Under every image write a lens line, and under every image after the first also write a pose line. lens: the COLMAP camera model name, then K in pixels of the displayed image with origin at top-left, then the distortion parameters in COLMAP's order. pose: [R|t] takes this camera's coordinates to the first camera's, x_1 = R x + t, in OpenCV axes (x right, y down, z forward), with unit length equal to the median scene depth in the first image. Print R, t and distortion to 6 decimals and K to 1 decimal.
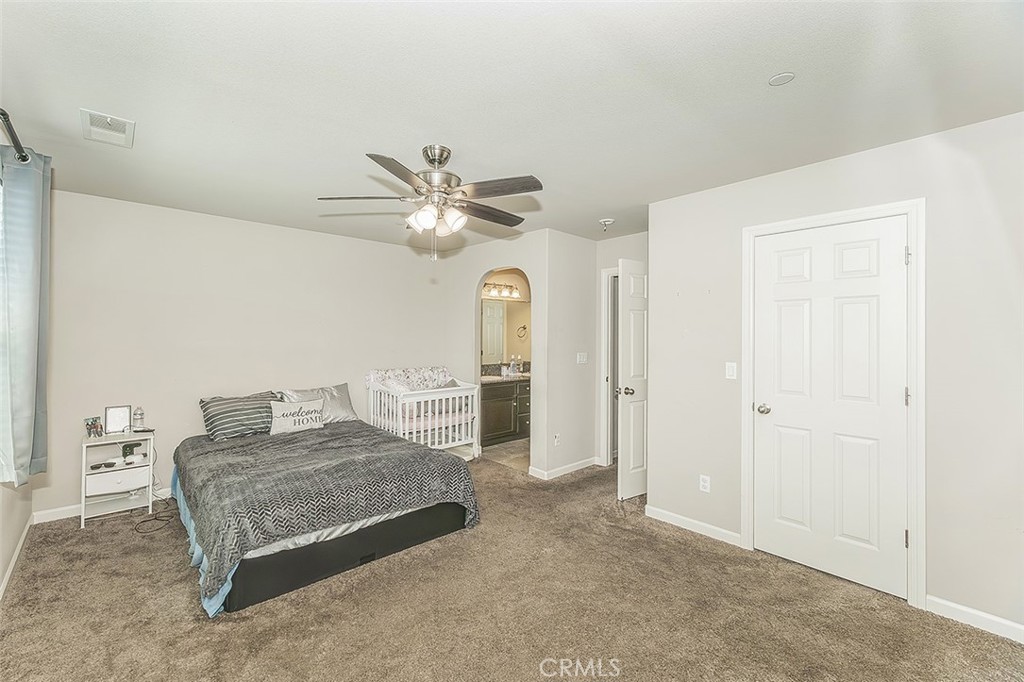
lens RADIAL K [[445.2, 0, 487.6], [0, 445.2, 327.8], [0, 0, 1]] dist [-0.000134, -0.000684]
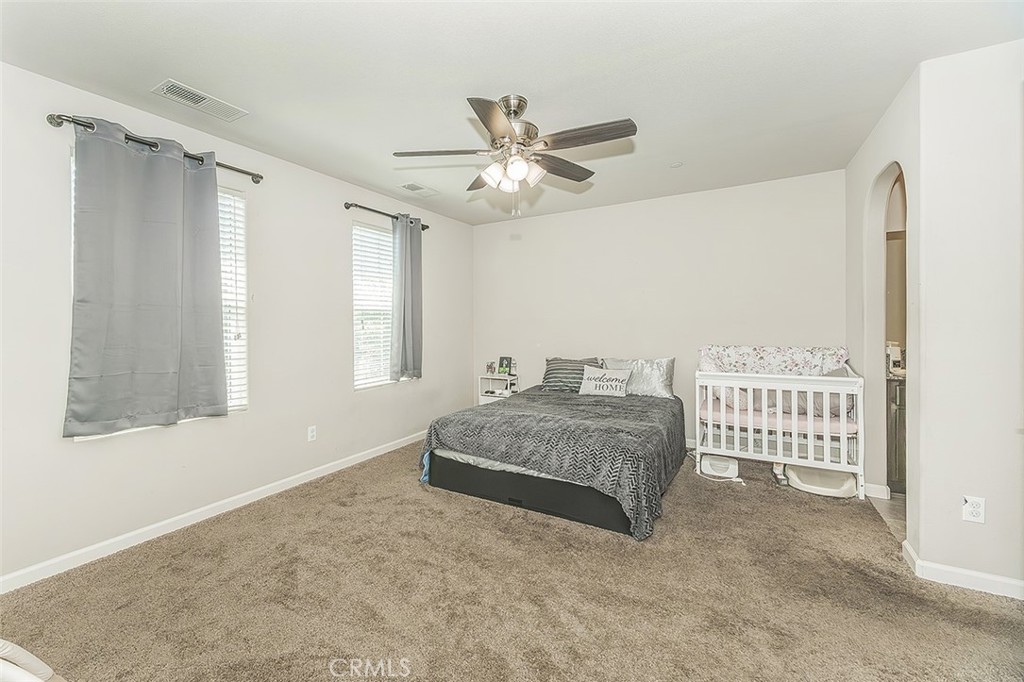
lens RADIAL K [[445.2, 0, 487.6], [0, 445.2, 327.8], [0, 0, 1]] dist [-0.000134, -0.000684]
pose [[0.271743, 0.000822, -0.962369, 0.537002], [0.027240, 0.999592, 0.008546, 0.053199], [0.961984, -0.028537, 0.271610, 0.456786]]
